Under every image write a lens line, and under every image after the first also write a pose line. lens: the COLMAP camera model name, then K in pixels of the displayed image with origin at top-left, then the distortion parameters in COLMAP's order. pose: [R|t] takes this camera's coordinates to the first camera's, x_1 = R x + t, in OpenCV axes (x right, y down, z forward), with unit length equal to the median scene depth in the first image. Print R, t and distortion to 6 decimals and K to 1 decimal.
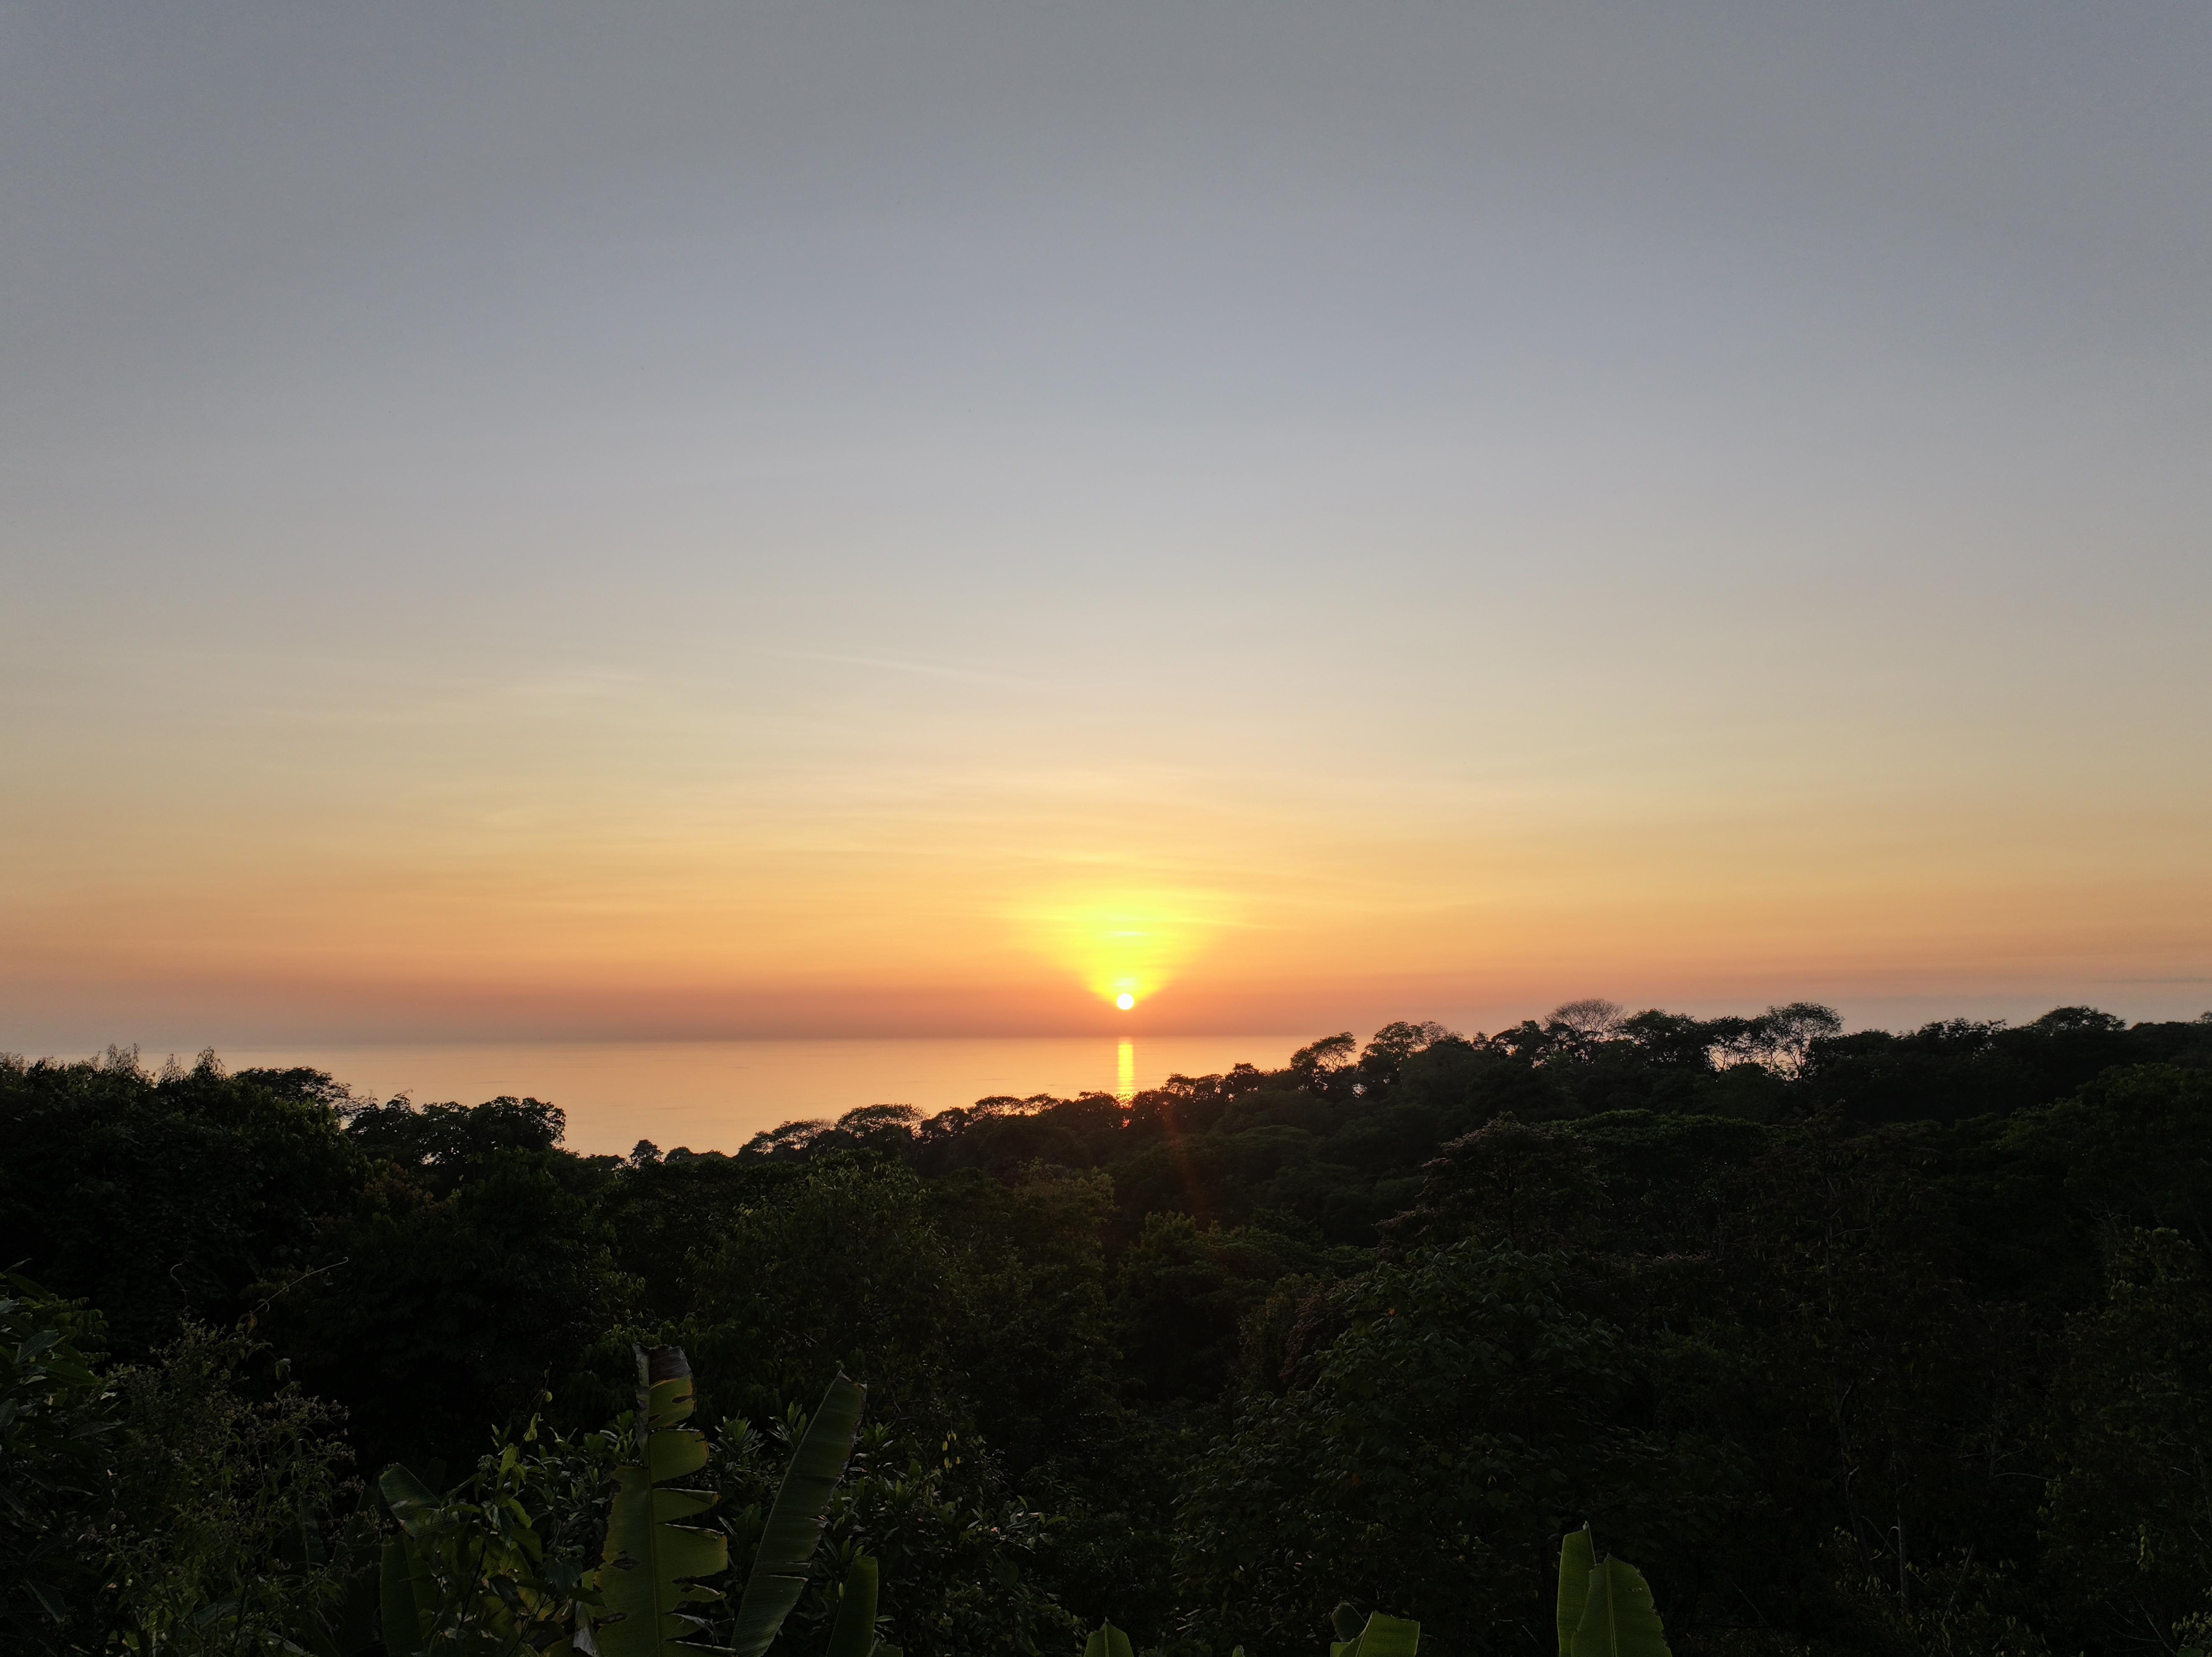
lens RADIAL K [[1552.4, 0, 1109.6], [0, 1552.4, 821.7], [0, 0, 1]] dist [0.000294, 0.013309]
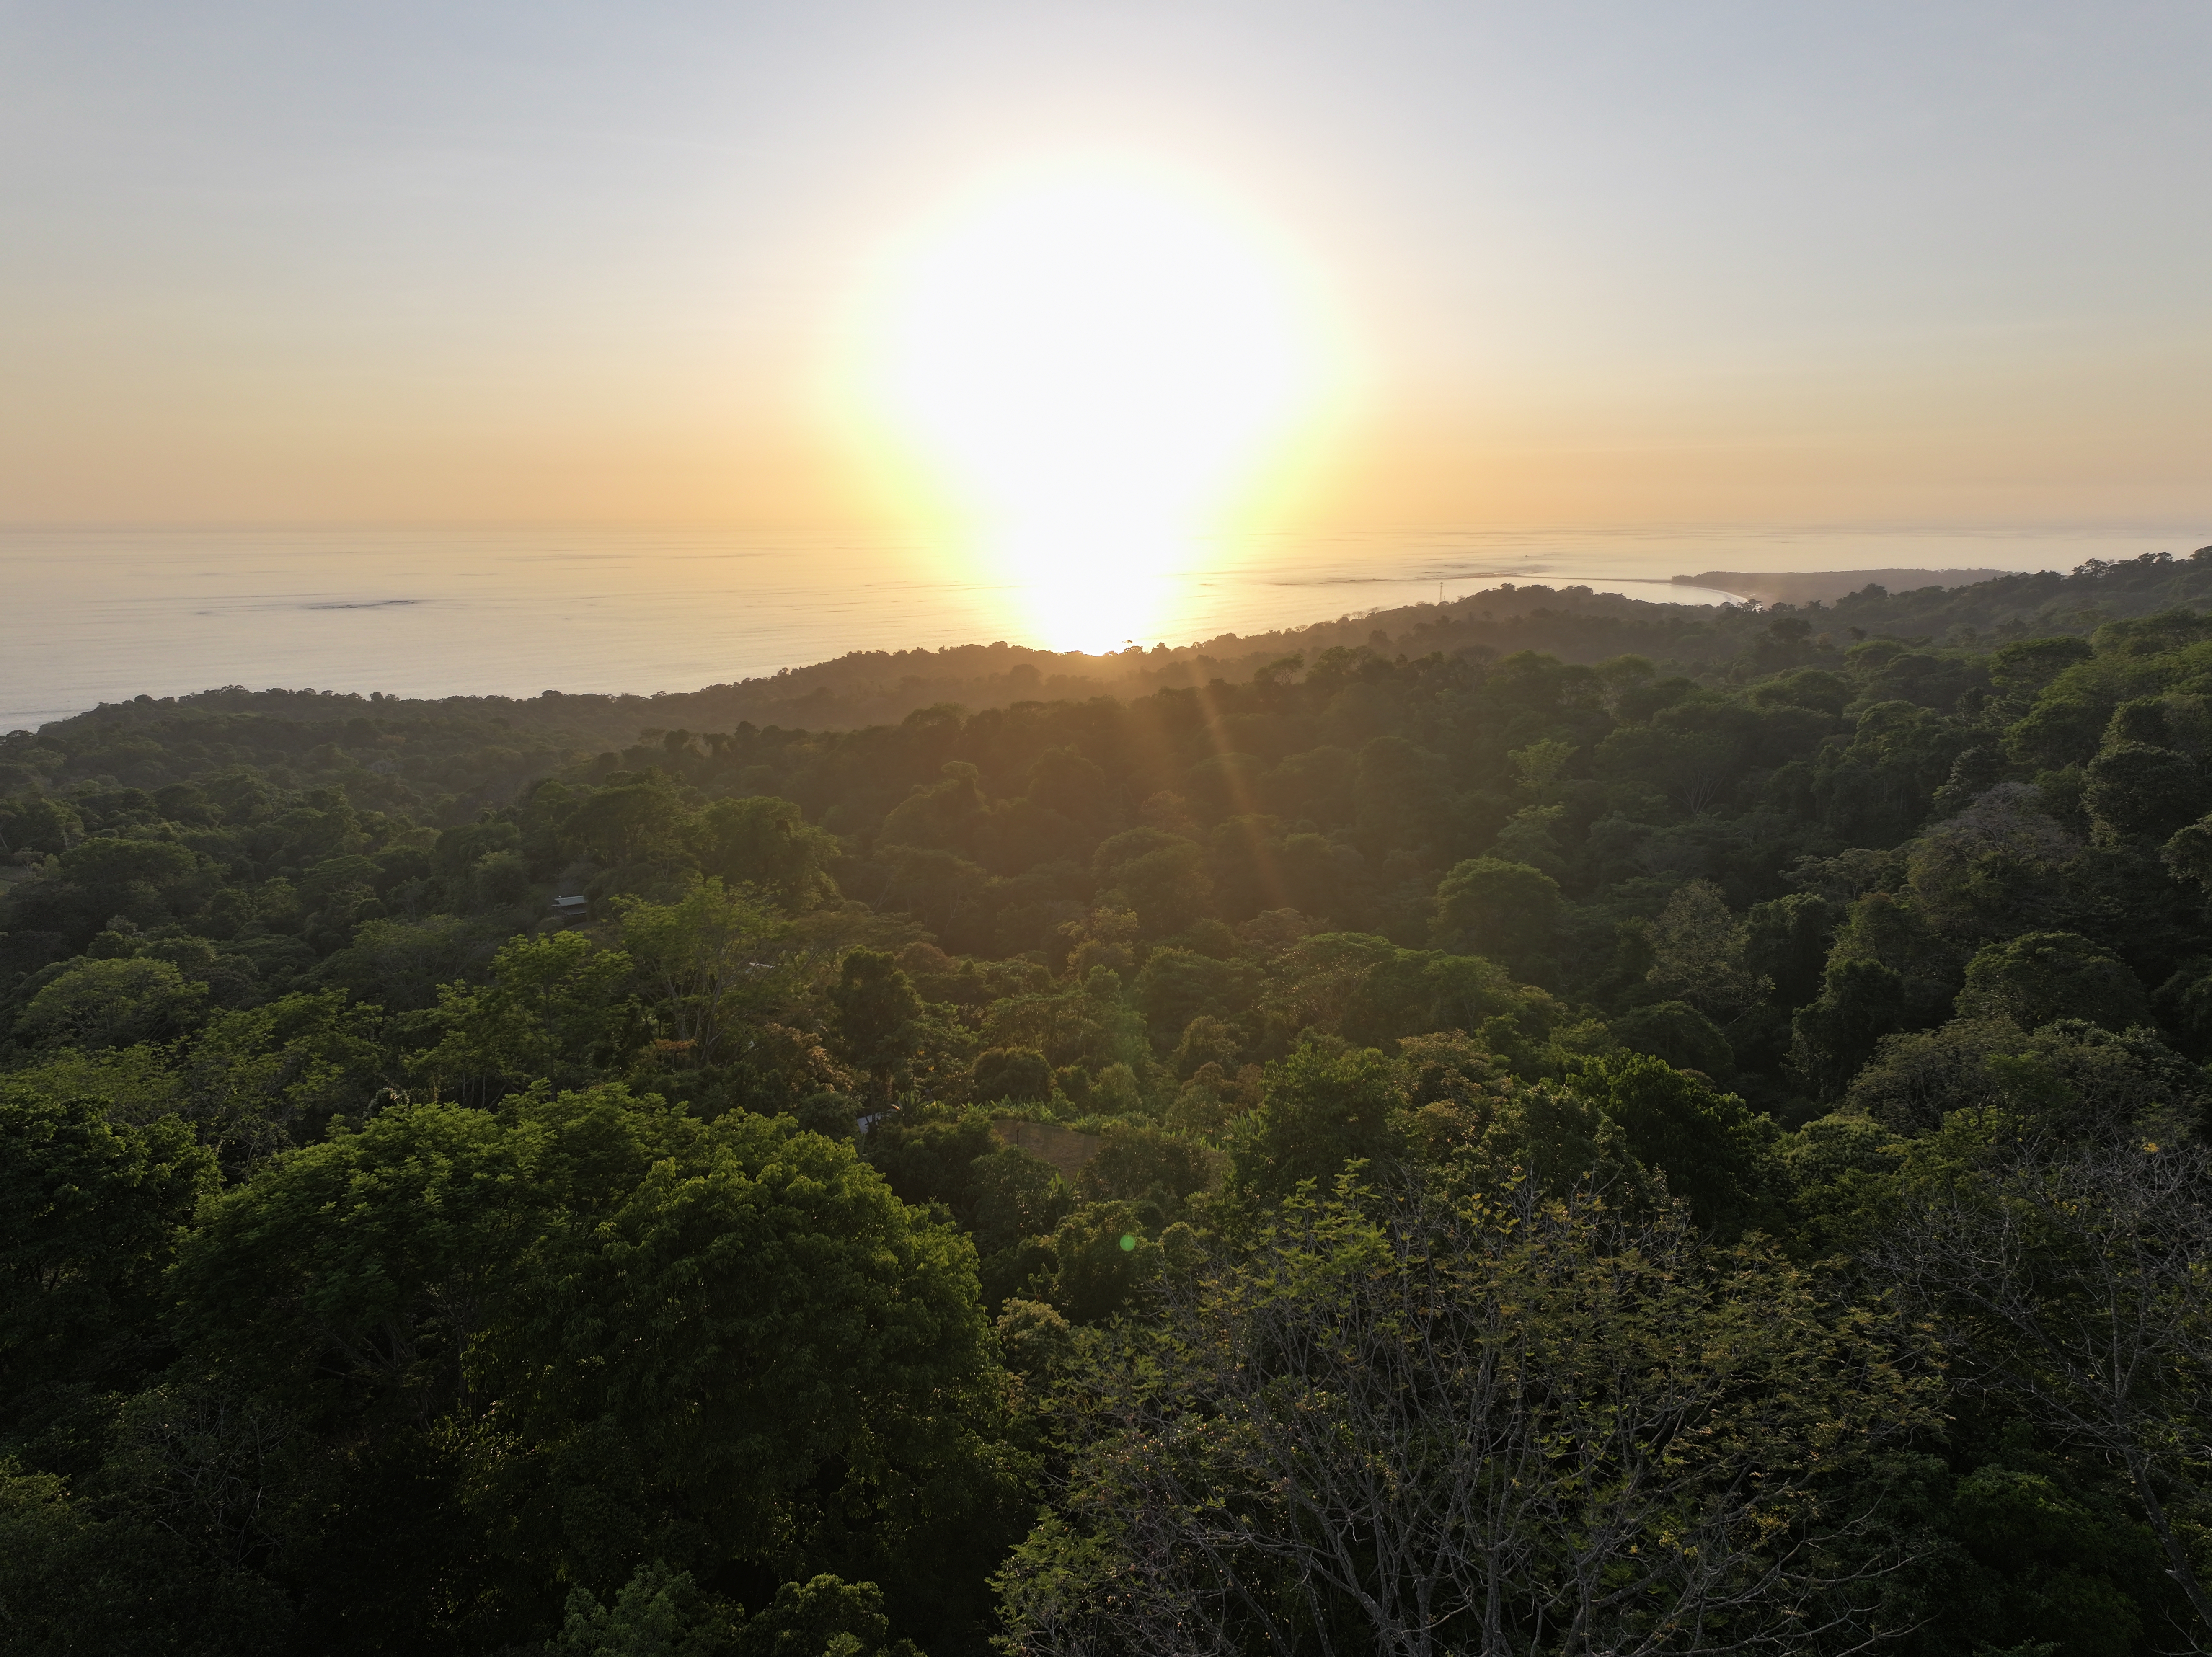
lens RADIAL K [[1555.1, 0, 1110.5], [0, 1555.1, 821.3], [0, 0, 1]] dist [-0.011859, 0.030216]
pose [[0.999965, -0.000154, 0.008389, -0.017232], [-0.002599, 0.944975, 0.327133, -0.196449], [-0.007978, -0.327144, 0.944941, -0.332336]]
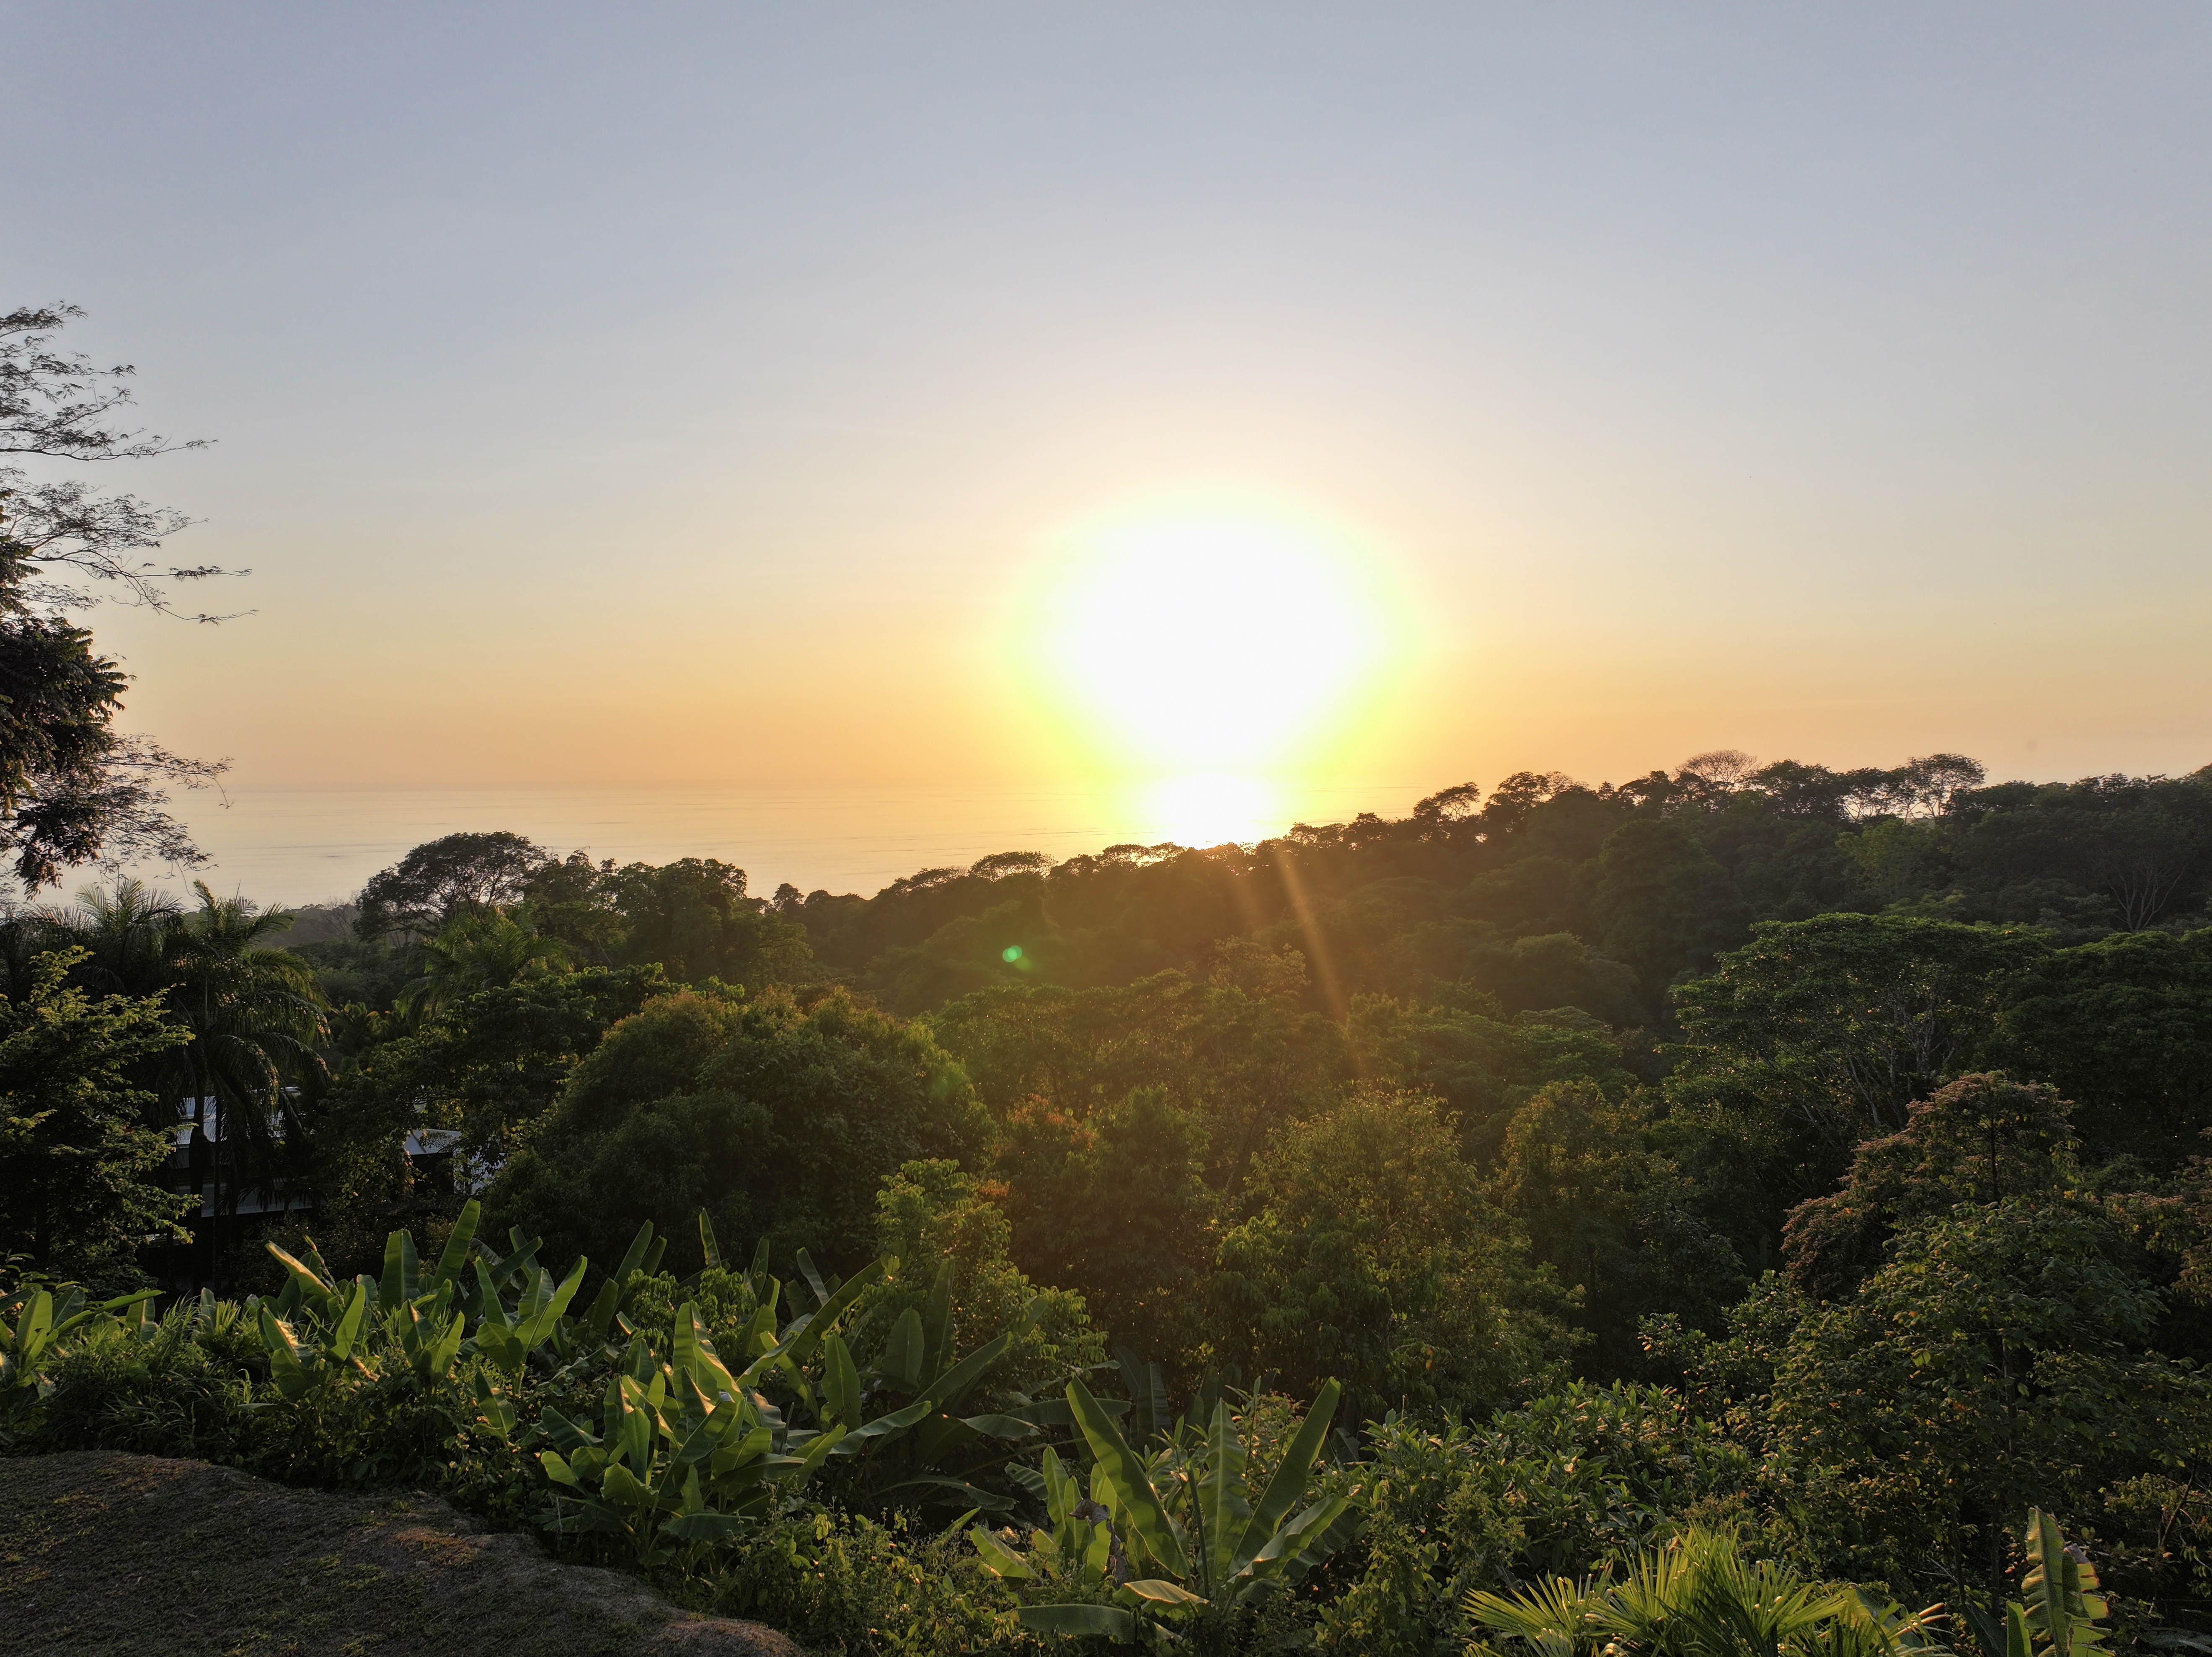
lens RADIAL K [[1547.8, 0, 1107.8], [0, 1547.8, 828.4], [0, 0, 1]] dist [0.003347, 0.008834]
pose [[0.997824, -0.000849, -0.065925, -0.019945], [0.012149, 0.985163, 0.171188, -0.011960], [0.064802, -0.171617, 0.983030, -0.009656]]
